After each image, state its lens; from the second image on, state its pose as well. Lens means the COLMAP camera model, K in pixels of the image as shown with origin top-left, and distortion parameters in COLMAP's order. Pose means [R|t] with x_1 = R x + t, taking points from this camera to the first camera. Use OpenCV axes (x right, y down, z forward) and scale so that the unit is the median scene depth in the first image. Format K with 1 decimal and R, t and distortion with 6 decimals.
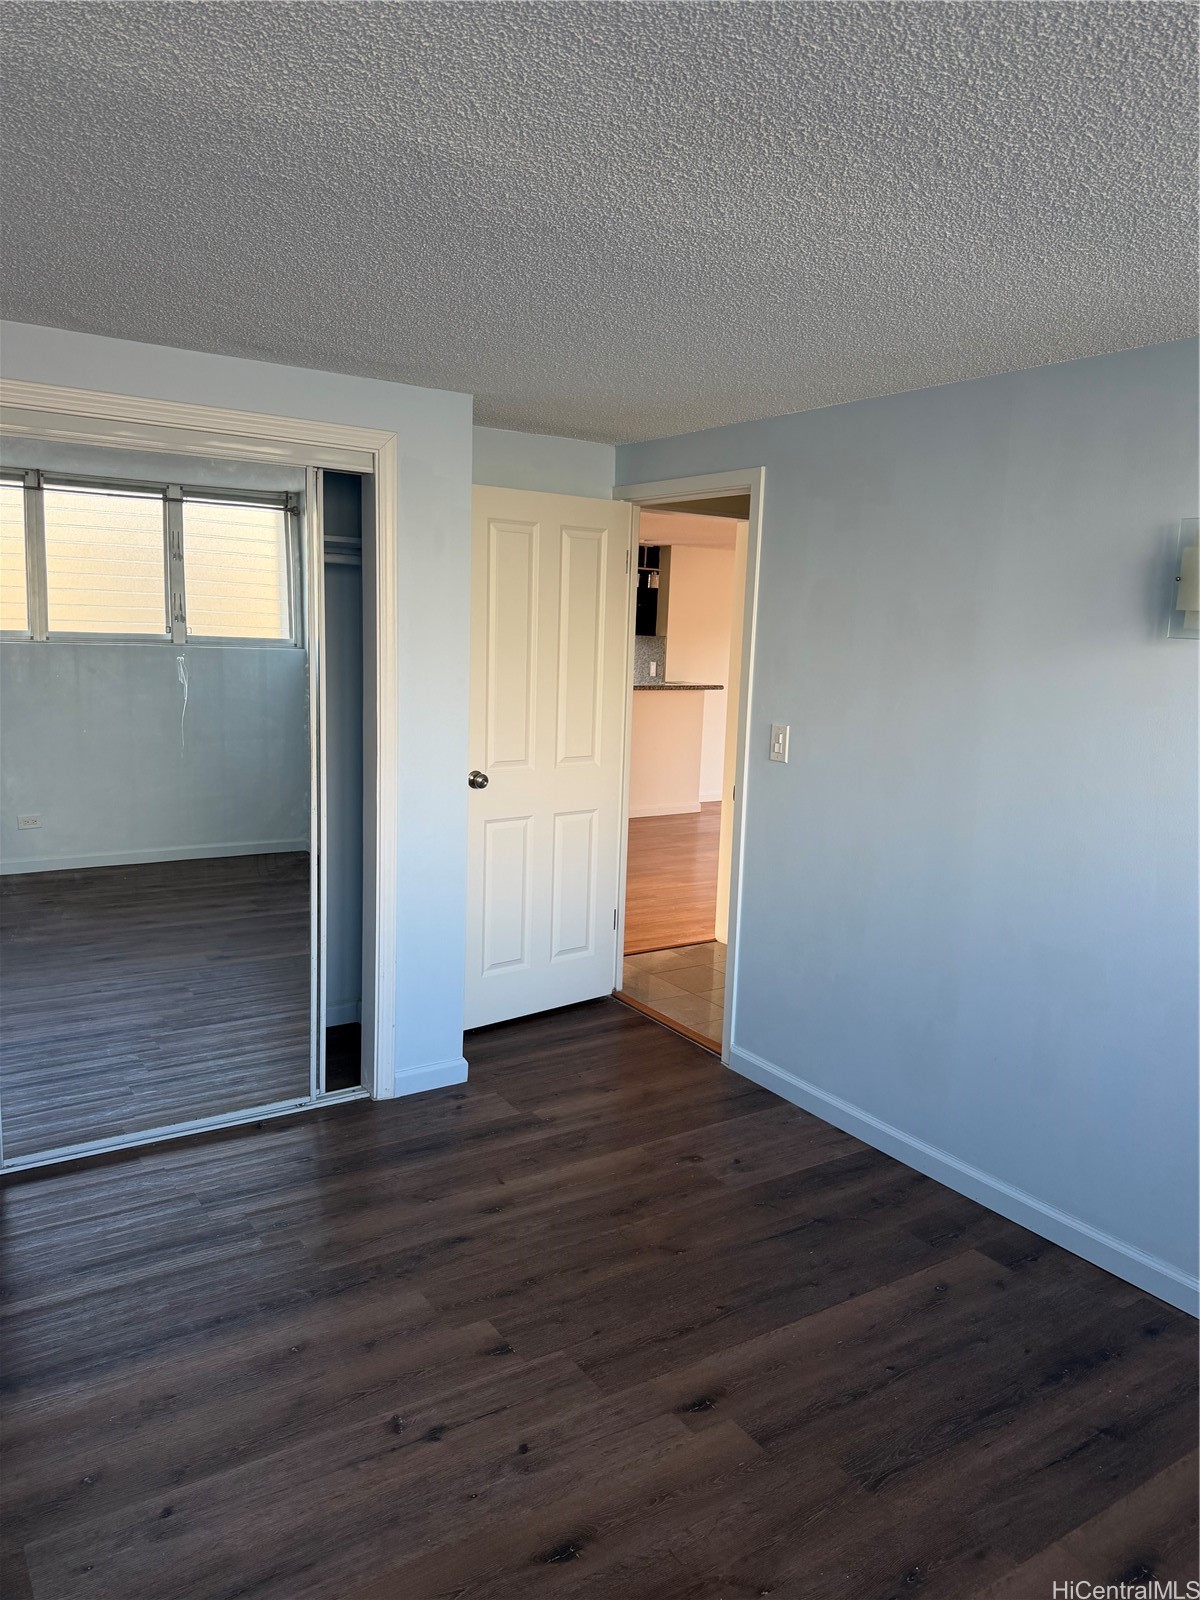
lens RADIAL K [[1136.6, 0, 601.3], [0, 1136.6, 839.7], [0, 0, 1]] dist [0.005023, 0.003848]
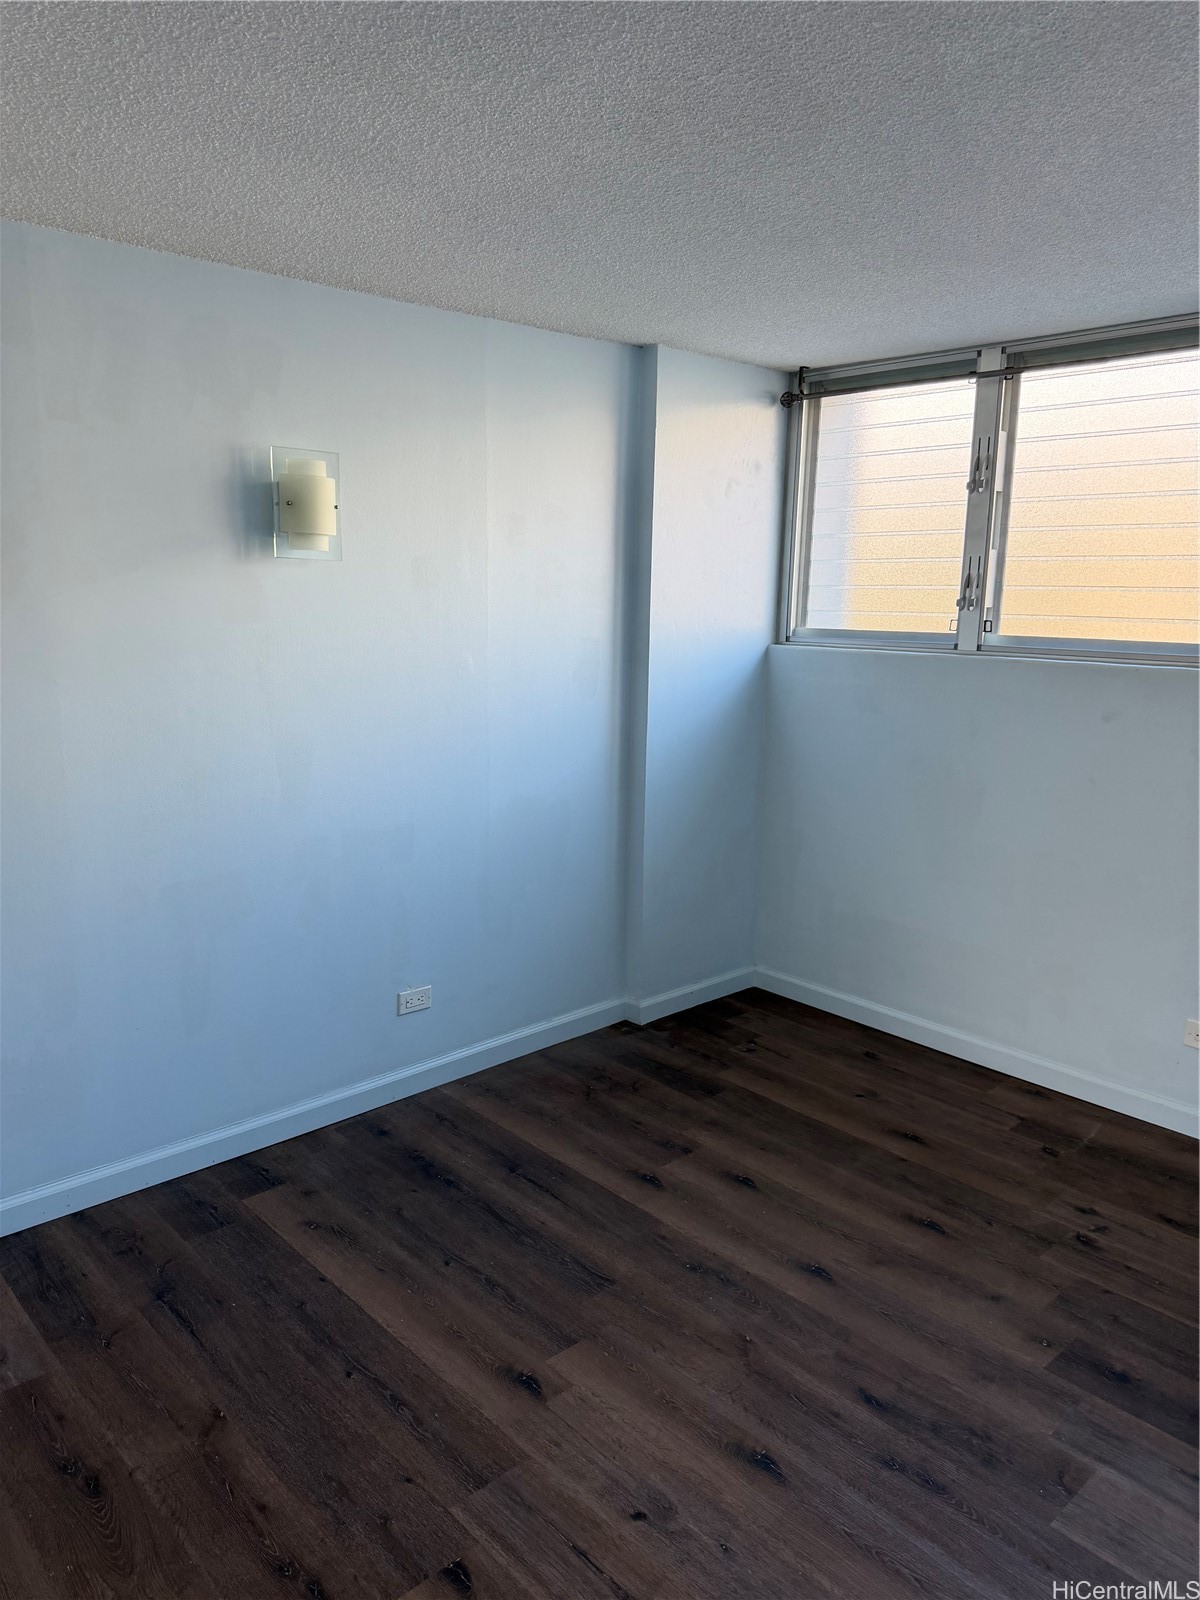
lens RADIAL K [[1163.6, 0, 600.0], [0, 1163.6, 800.0], [0, 0, 1]] dist [0.030179, -0.000161]
pose [[-0.161748, -0.223507, 0.961188, -0.747439], [0.160189, 0.955149, 0.249059, -0.199617], [-0.973744, 0.194256, -0.118690, 0.956667]]
